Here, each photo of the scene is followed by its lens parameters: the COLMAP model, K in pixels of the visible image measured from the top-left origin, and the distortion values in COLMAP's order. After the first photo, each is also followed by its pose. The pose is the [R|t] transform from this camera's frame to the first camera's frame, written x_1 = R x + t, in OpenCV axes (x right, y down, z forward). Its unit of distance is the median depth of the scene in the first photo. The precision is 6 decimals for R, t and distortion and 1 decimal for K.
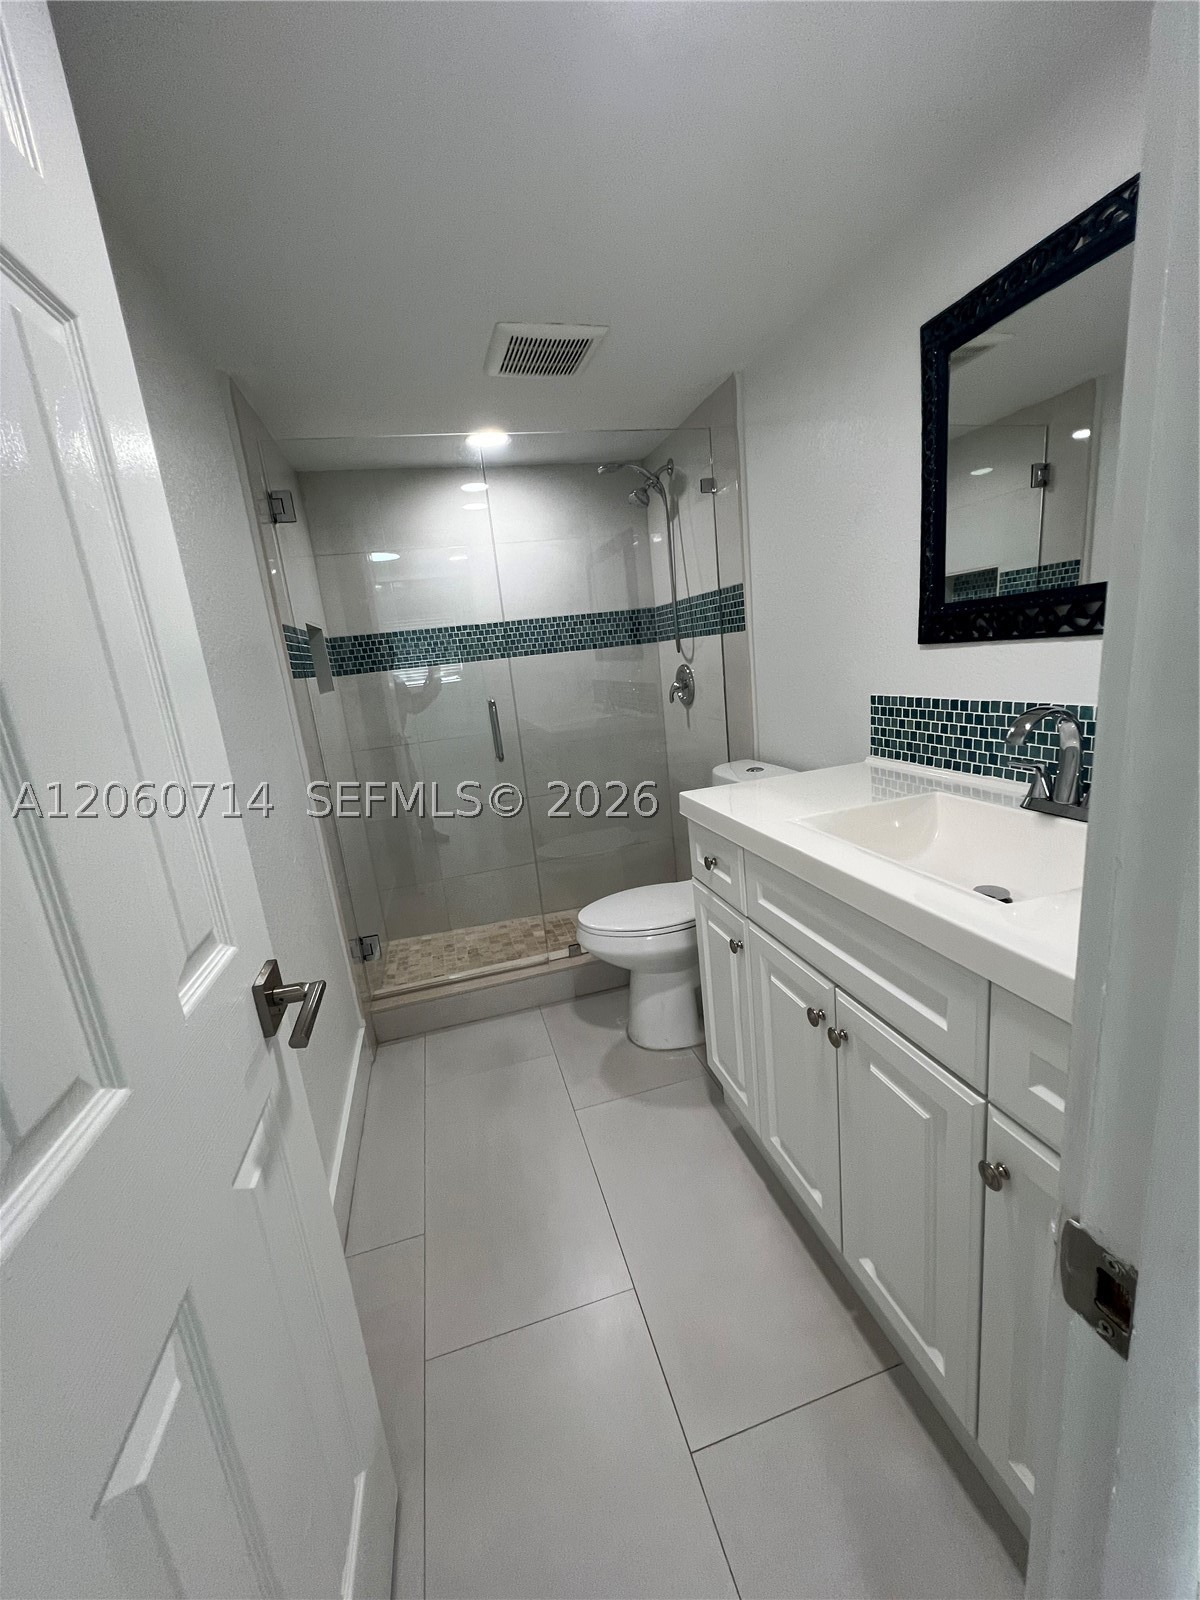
lens RADIAL K [[636.3, 0, 602.6], [0, 636.3, 802.8], [0, 0, 1]] dist [-0.002029, 0.000080]
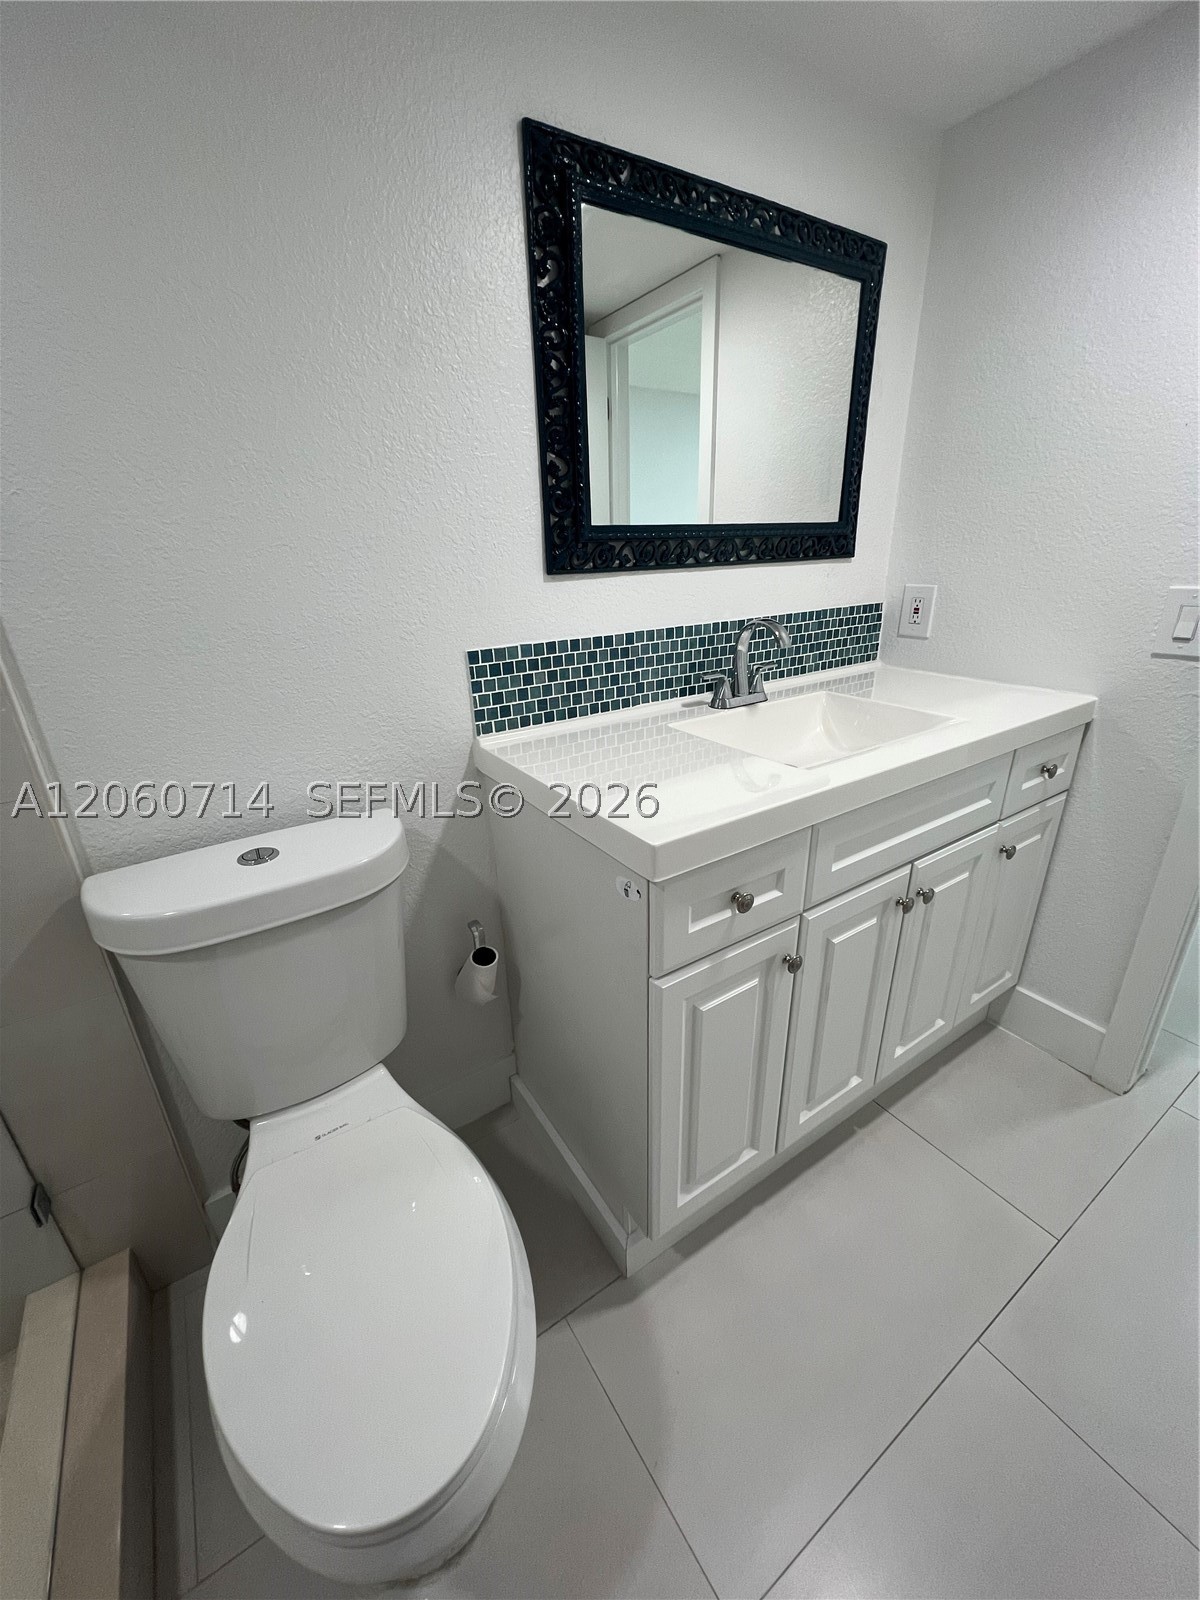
lens RADIAL K [[636.3, 0, 600.2], [0, 636.3, 801.5], [0, 0, 1]] dist [-0.002029, 0.000080]
pose [[-0.303921, -0.249443, 0.919462, -0.359016], [0.274515, 0.901252, 0.335241, -0.256494], [-0.912290, 0.354293, -0.205434, 1.277536]]
